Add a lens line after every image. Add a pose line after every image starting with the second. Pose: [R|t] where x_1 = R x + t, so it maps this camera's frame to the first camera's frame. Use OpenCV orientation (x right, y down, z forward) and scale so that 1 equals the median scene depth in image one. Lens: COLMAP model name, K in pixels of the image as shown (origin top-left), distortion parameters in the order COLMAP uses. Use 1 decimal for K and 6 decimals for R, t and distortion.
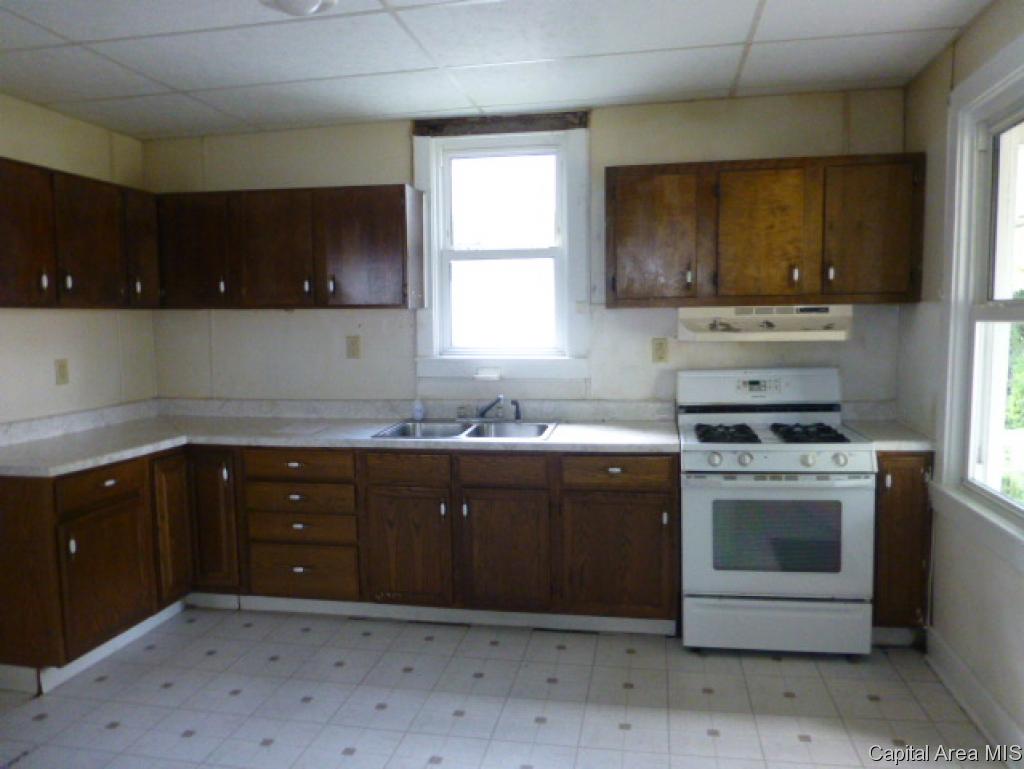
lens RADIAL K [[747.6, 0, 513.6], [0, 747.6, 384.6], [0, 0, 1]] dist [-0.028887, -0.004527]
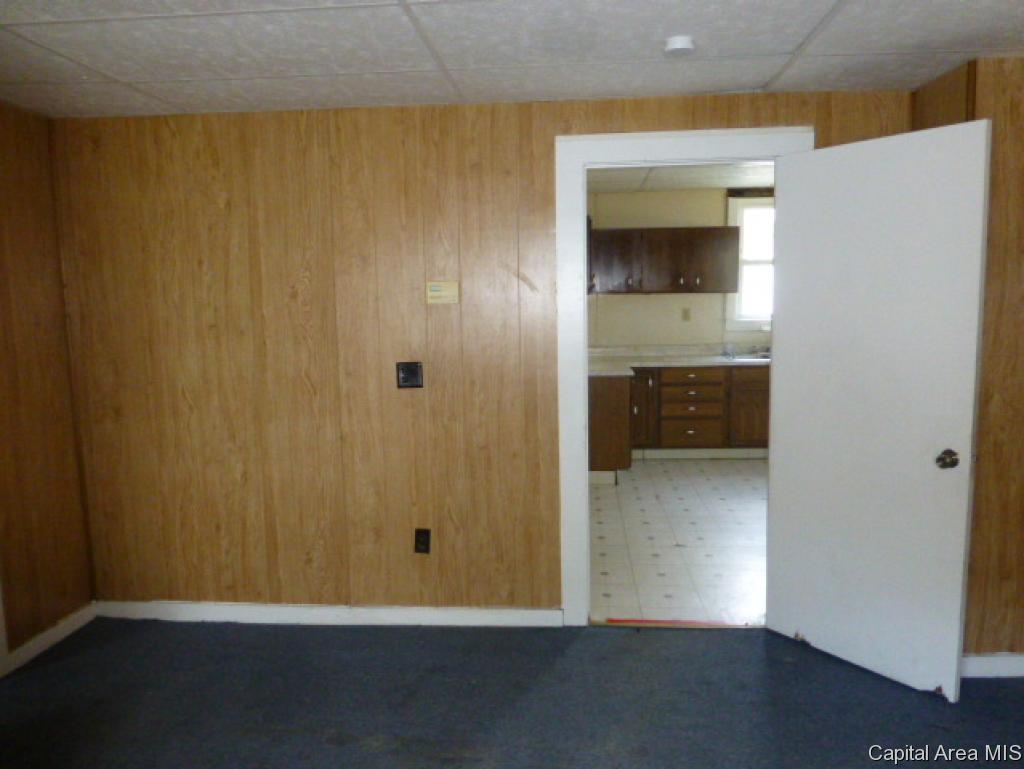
lens RADIAL K [[747.6, 0, 513.9], [0, 747.6, 388.9], [0, 0, 1]] dist [-0.028887, -0.004527]
pose [[0.993594, -0.024251, 0.110372, -0.888574], [0.020327, 0.999125, 0.036540, 0.057331], [-0.111162, -0.034062, 0.993218, -0.785053]]
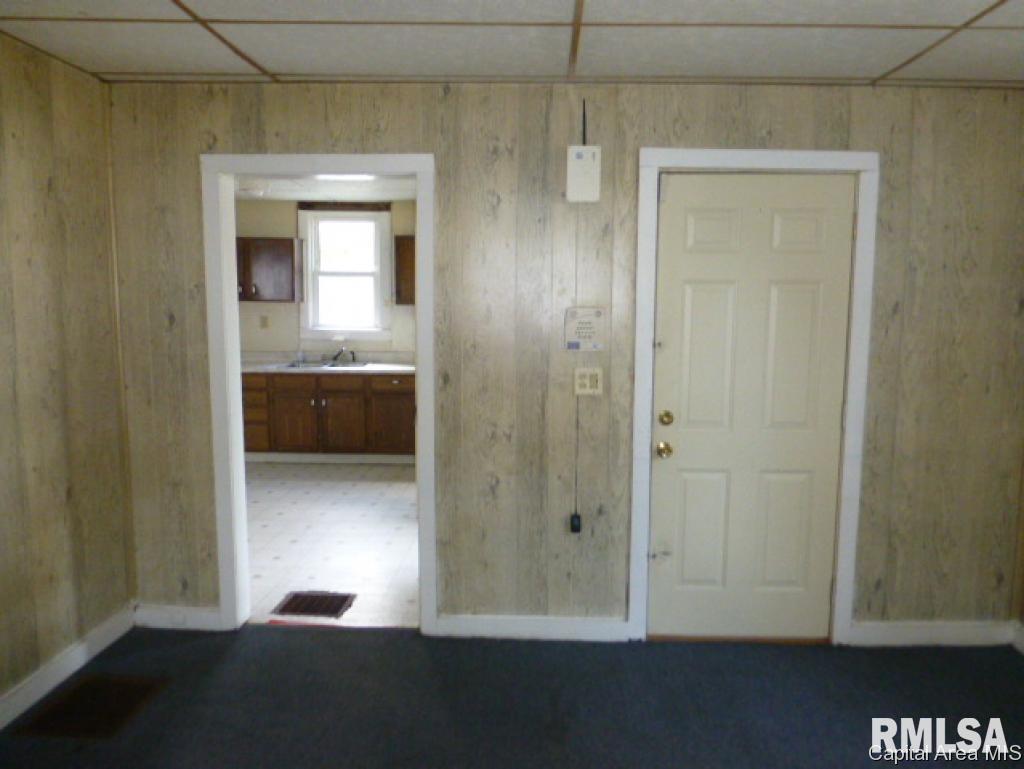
lens RADIAL K [[747.6, 0, 511.6], [0, 747.6, 389.6], [0, 0, 1]] dist [-0.028887, -0.004527]
pose [[0.989601, 0.004342, 0.143772, 0.134220], [-0.008895, 0.999479, 0.031040, 0.057049], [-0.143563, -0.031996, 0.989124, -0.977626]]
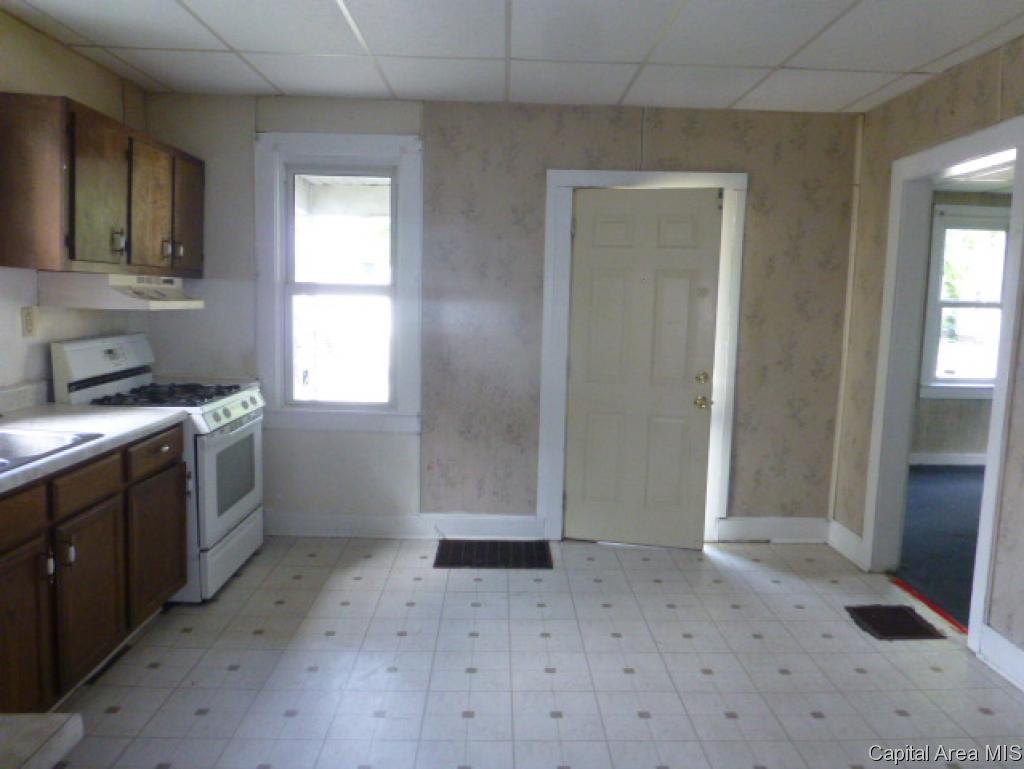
lens RADIAL K [[747.6, 0, 513.2], [0, 747.6, 381.9], [0, 0, 1]] dist [-0.028887, -0.004527]
pose [[-0.208750, -0.093952, 0.973446, -0.711914], [0.066643, 0.991694, 0.110004, -0.033411], [-0.975696, 0.087836, -0.200755, 0.636648]]
